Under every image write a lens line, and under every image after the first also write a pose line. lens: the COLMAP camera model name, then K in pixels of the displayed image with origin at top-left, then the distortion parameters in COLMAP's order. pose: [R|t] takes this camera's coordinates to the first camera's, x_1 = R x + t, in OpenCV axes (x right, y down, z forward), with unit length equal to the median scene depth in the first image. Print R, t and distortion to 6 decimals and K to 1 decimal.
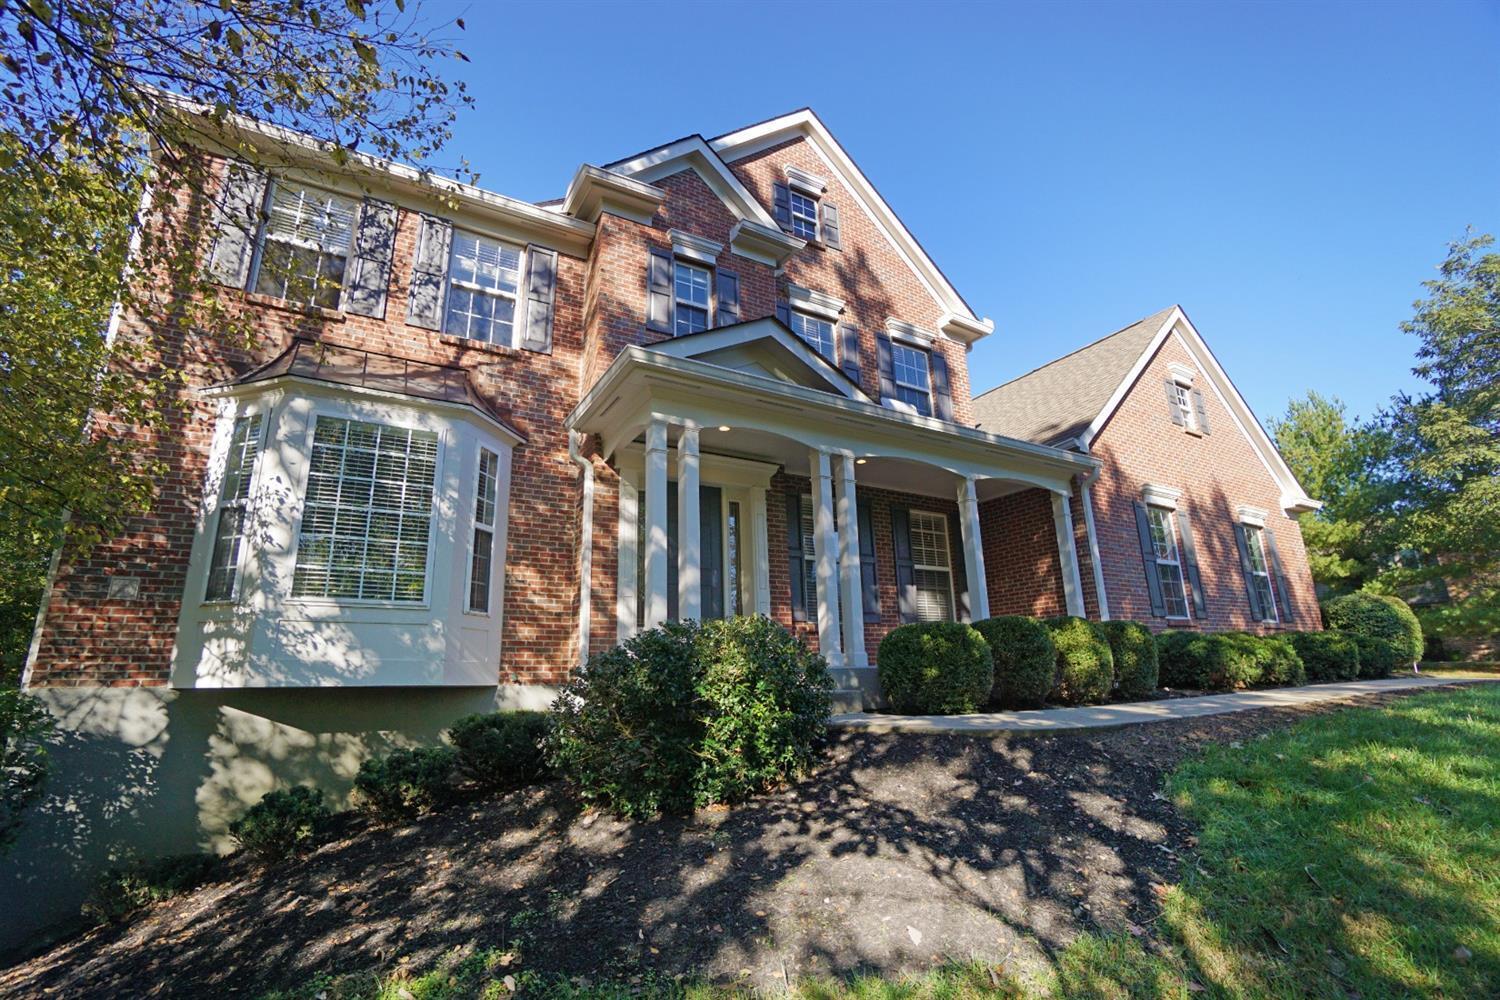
lens RADIAL K [[671.2, 0, 718.4], [0, 671.2, 506.6], [0, 0, 1]] dist [-0.056532, 0.017867]
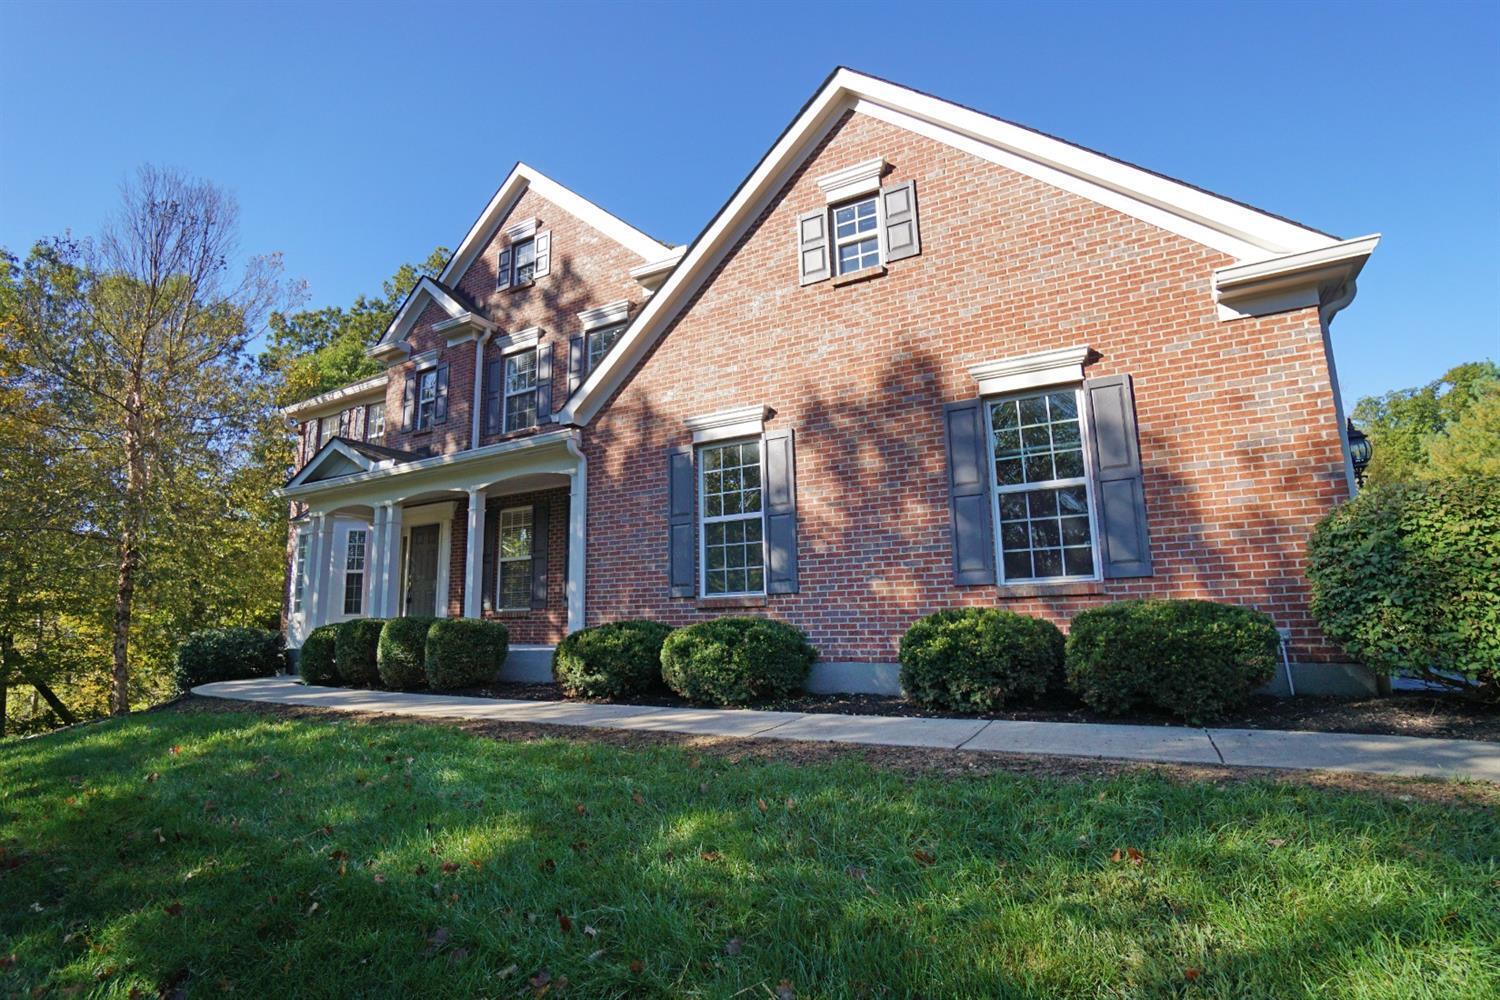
lens RADIAL K [[671.2, 0, 718.4], [0, 671.2, 506.6], [0, 0, 1]] dist [-0.056532, 0.017867]
pose [[0.517451, -0.135119, -0.844978, 1.285500], [0.223634, 0.974490, -0.018879, 0.082531], [0.825974, -0.179196, 0.534468, 0.605624]]
